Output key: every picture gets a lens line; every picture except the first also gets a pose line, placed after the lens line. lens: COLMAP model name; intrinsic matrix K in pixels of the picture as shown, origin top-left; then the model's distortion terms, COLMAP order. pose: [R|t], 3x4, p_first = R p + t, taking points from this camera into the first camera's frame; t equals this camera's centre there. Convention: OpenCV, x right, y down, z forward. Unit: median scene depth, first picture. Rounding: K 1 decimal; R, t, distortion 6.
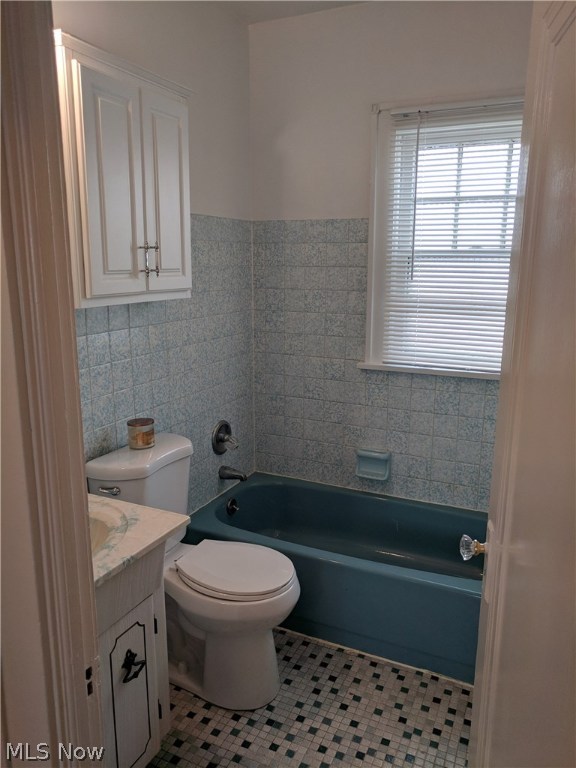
lens RADIAL K [[579.4, 0, 284.4], [0, 579.4, 376.6], [0, 0, 1]] dist [-0.017568, 0.014254]
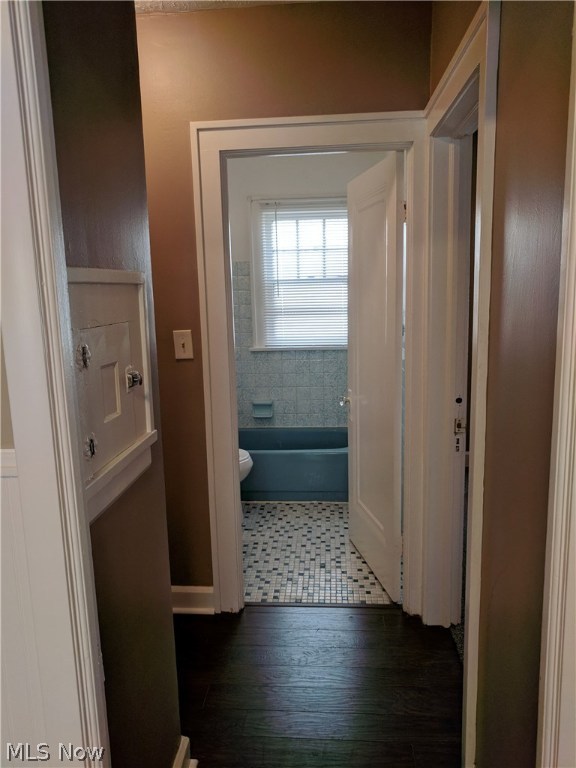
lens RADIAL K [[579.4, 0, 288.5], [0, 579.4, 387.8], [0, 0, 1]] dist [-0.017568, 0.014254]
pose [[0.930820, -0.089935, 0.354241, -0.395030], [0.101605, 0.994720, -0.014443, 0.135674], [-0.351072, 0.049437, 0.935043, -0.631131]]
